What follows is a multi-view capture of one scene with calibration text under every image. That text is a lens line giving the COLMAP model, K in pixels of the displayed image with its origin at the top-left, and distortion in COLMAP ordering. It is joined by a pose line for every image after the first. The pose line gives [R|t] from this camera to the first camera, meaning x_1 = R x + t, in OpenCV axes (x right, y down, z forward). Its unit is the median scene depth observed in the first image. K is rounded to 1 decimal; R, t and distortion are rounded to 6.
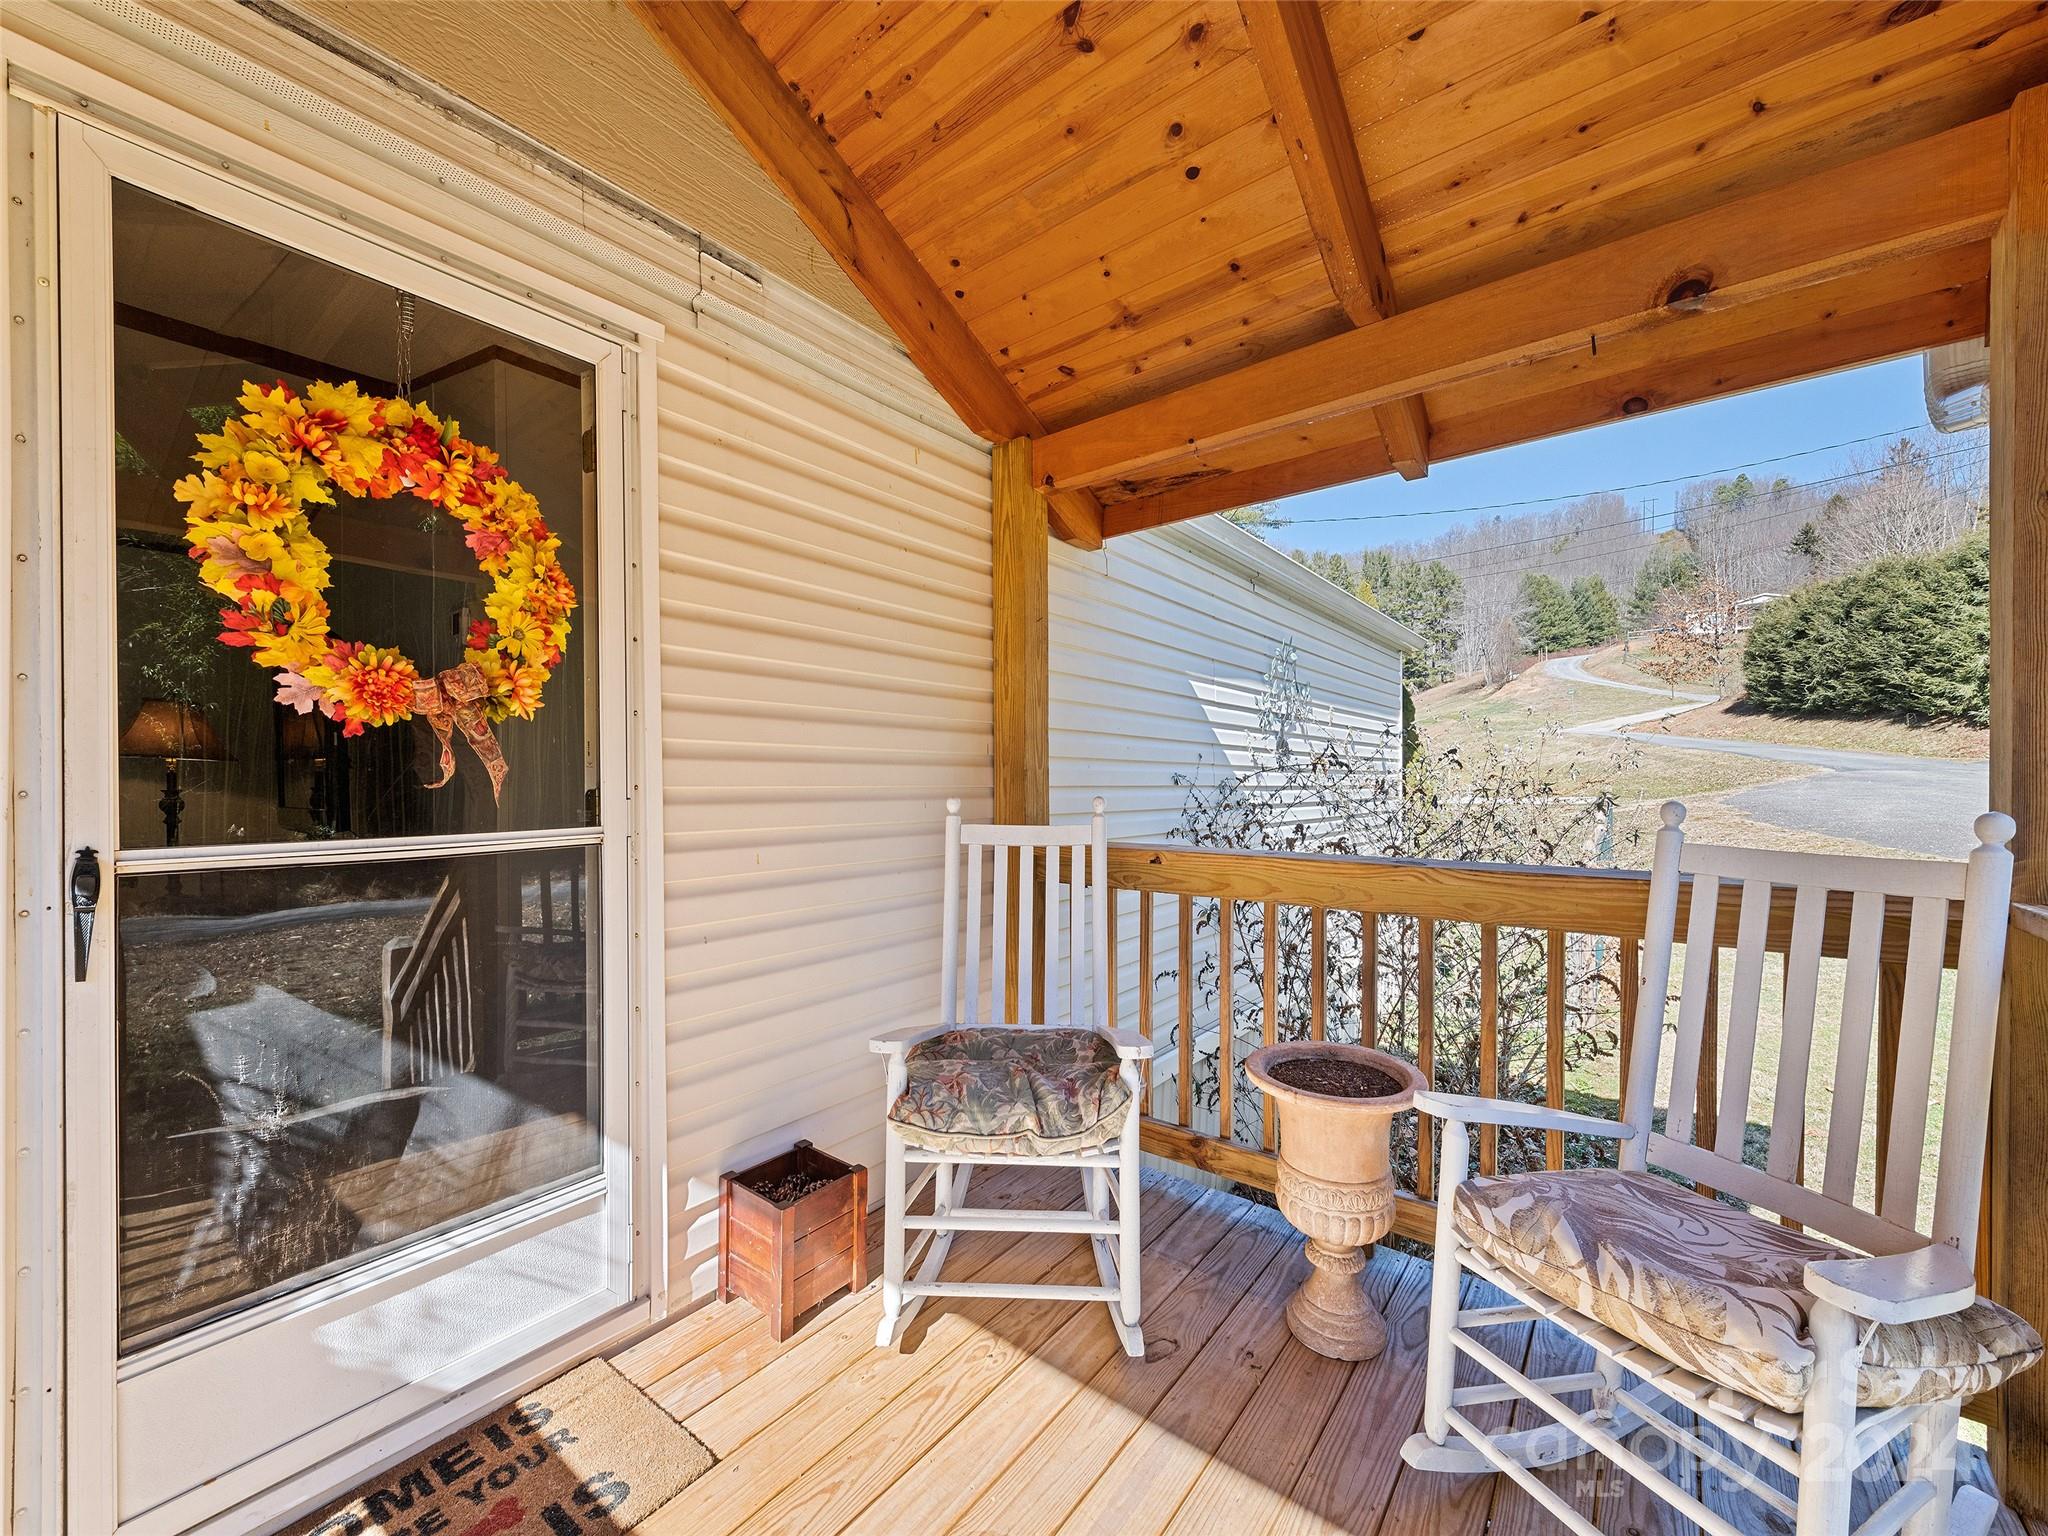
lens RADIAL K [[811.7, 0, 1031.9], [0, 811.7, 786.5], [0, 0, 1]] dist [0.007413, -0.001264]
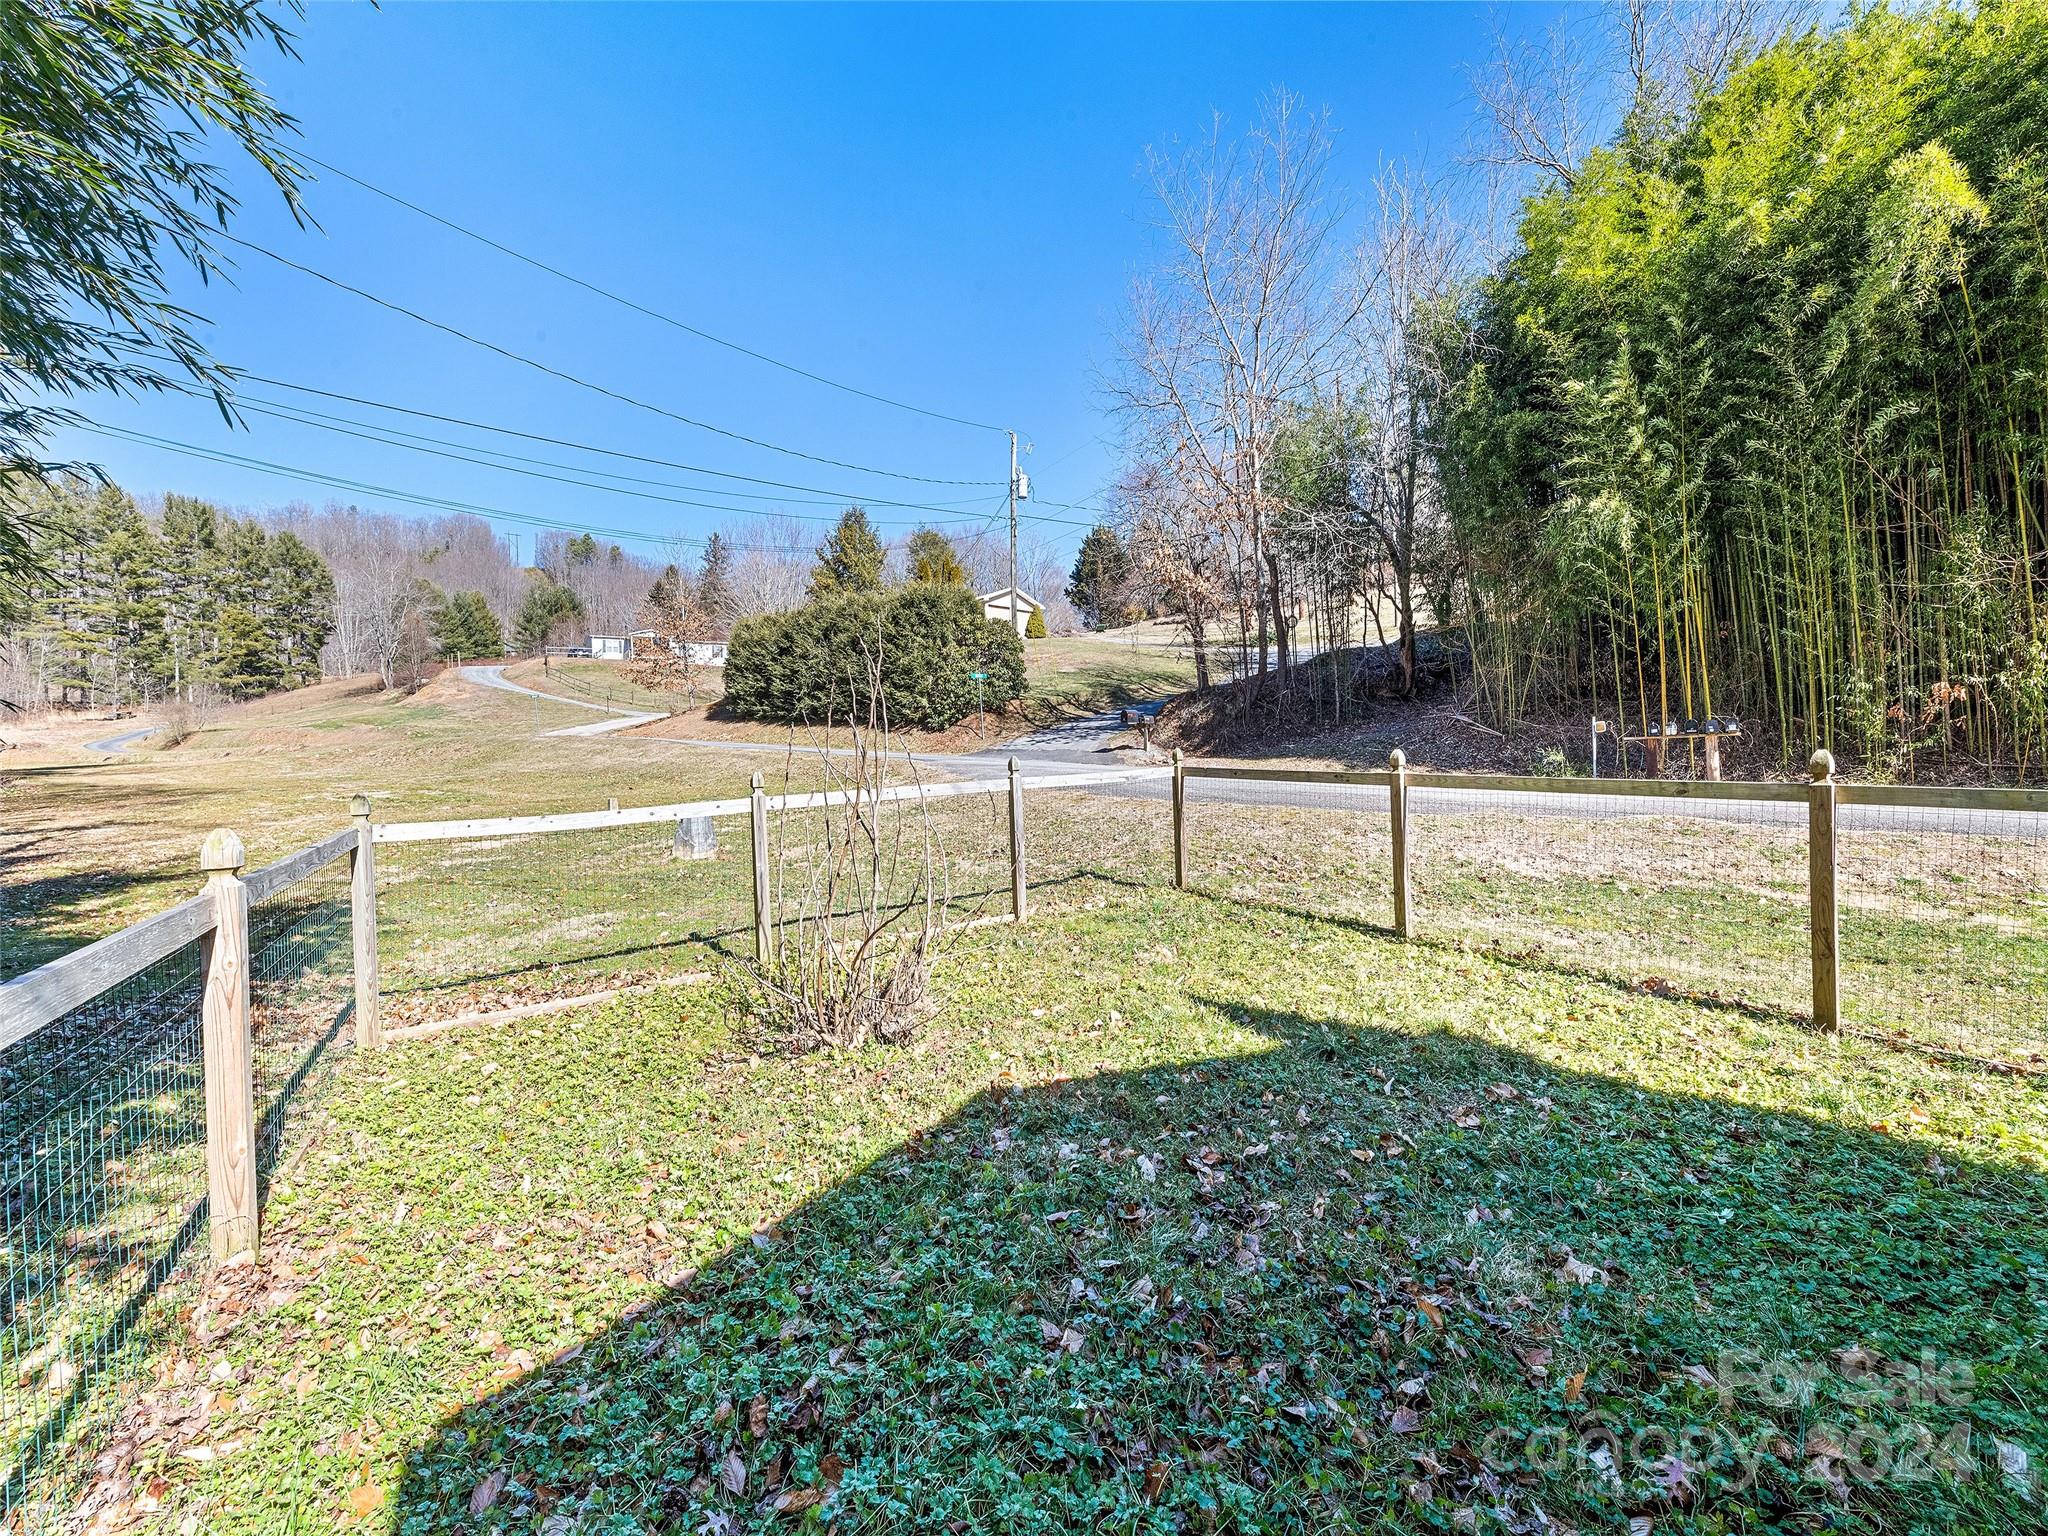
lens RADIAL K [[811.7, 0, 1032.5], [0, 811.7, 763.3], [0, 0, 1]] dist [0.007413, -0.001264]
pose [[0.349767, 0.000698, 0.936837, 0.003942], [0.049702, 0.998578, -0.019301, 0.009668], [-0.935518, 0.053314, 0.349234, 0.327974]]
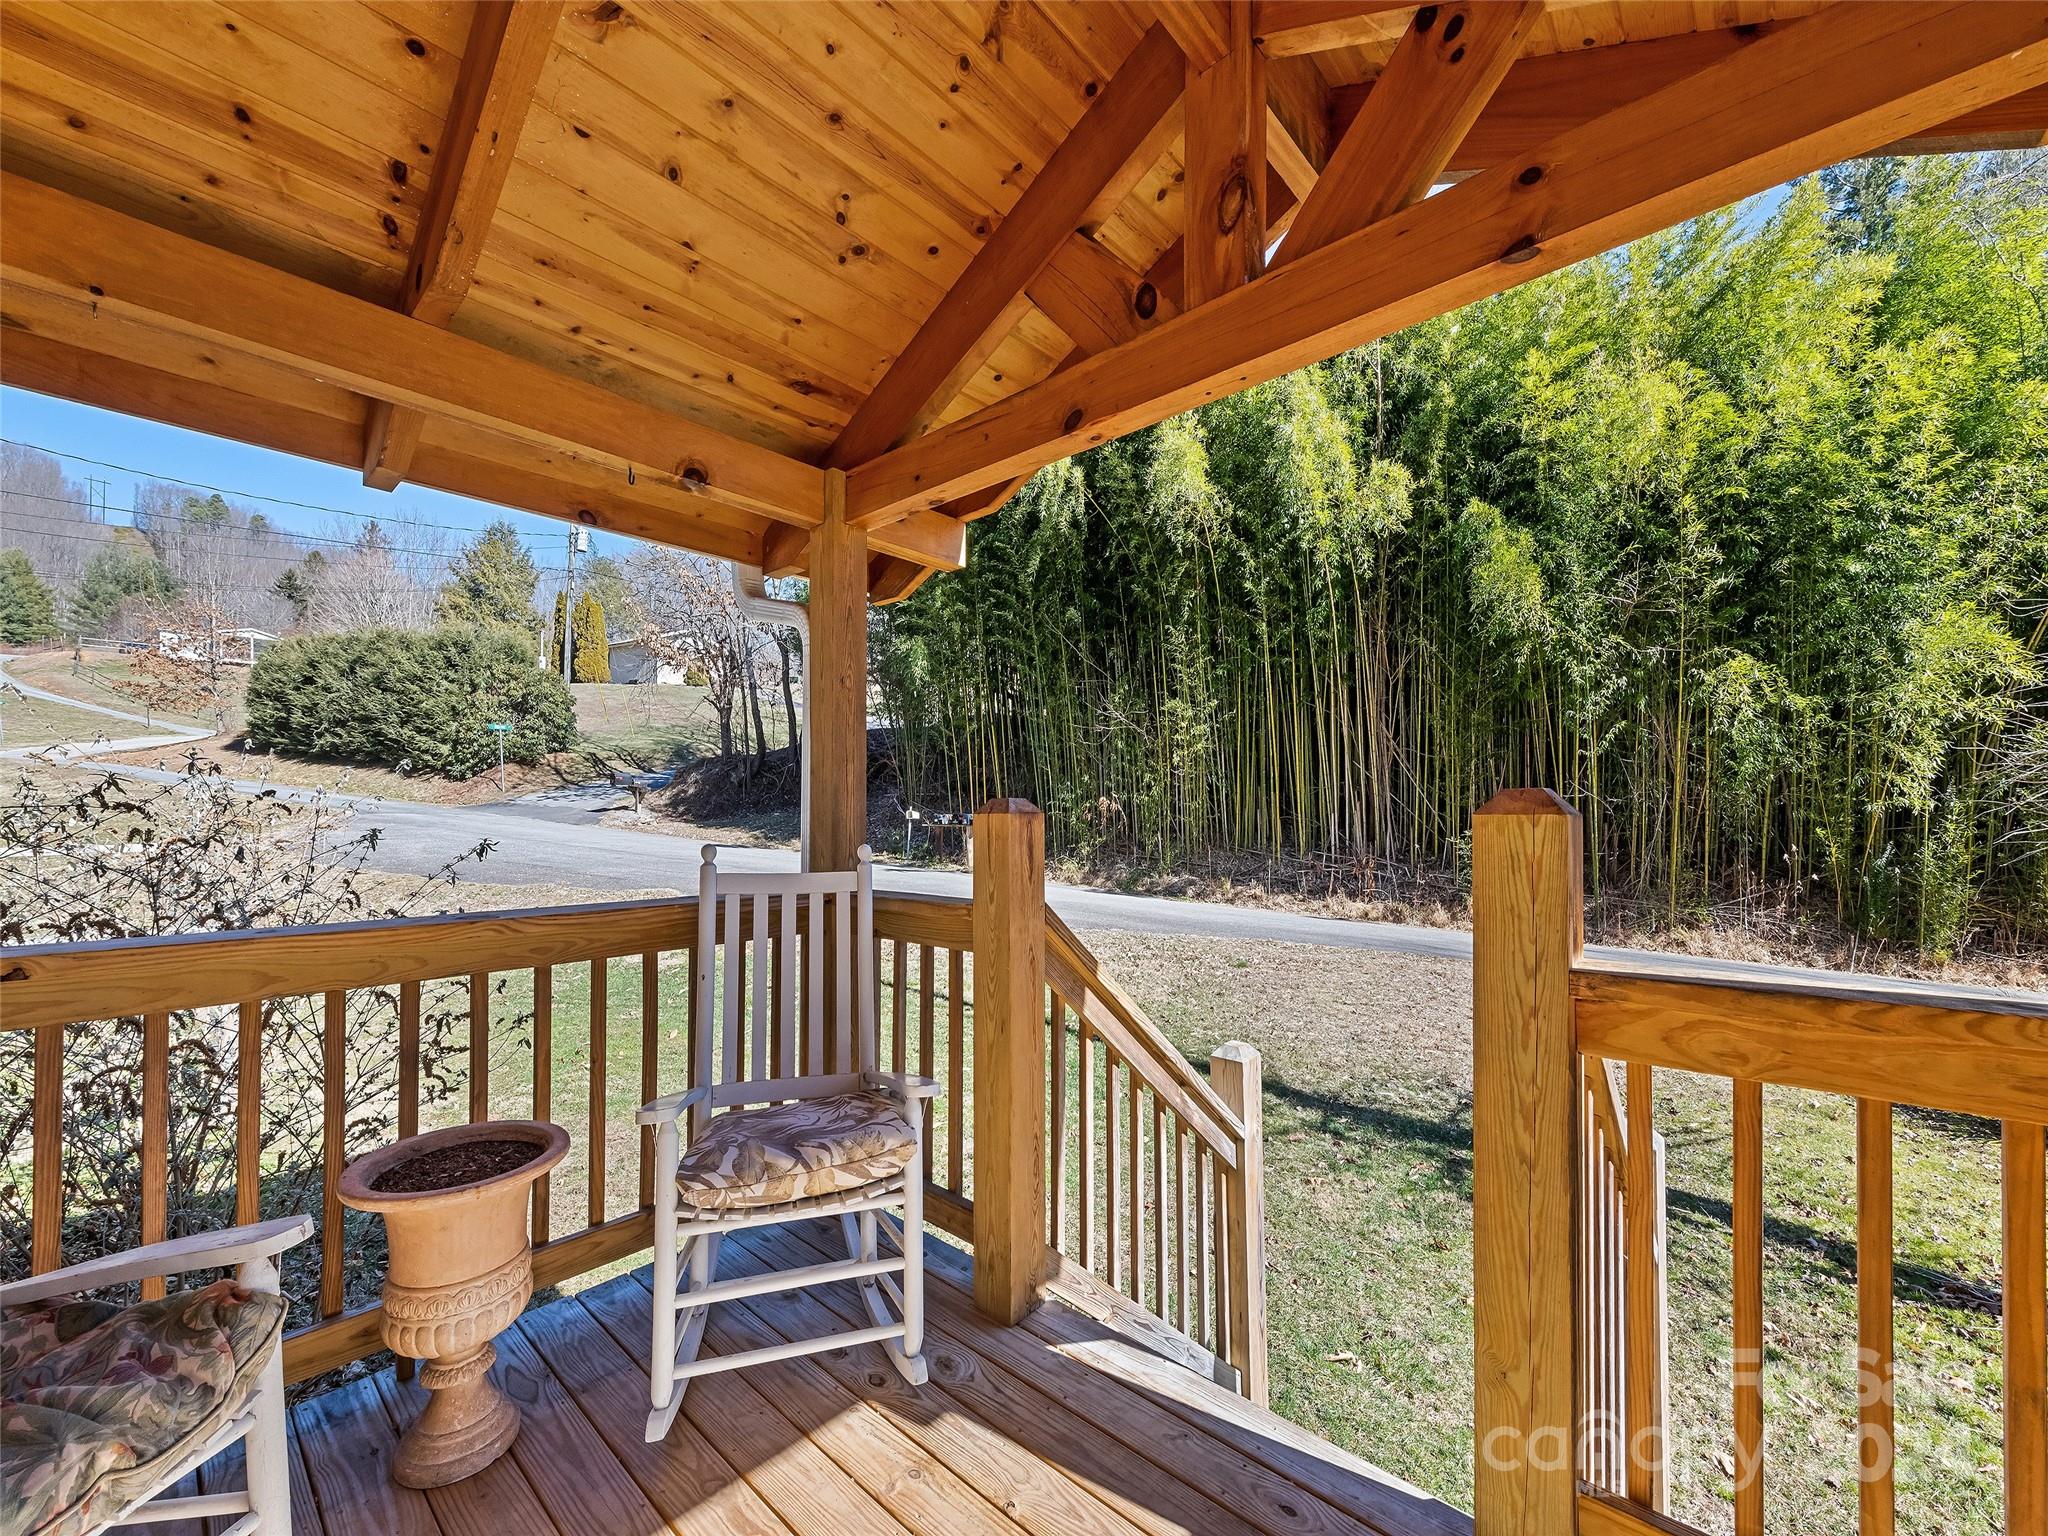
lens RADIAL K [[811.7, 0, 1037.2], [0, 811.7, 814.2], [0, 0, 1]] dist [0.007413, -0.001264]
pose [[0.067965, 0.008275, 0.997653, -0.024518], [0.007974, 0.999929, -0.008838, -0.000691], [-0.997656, 0.008556, 0.067894, 0.015354]]
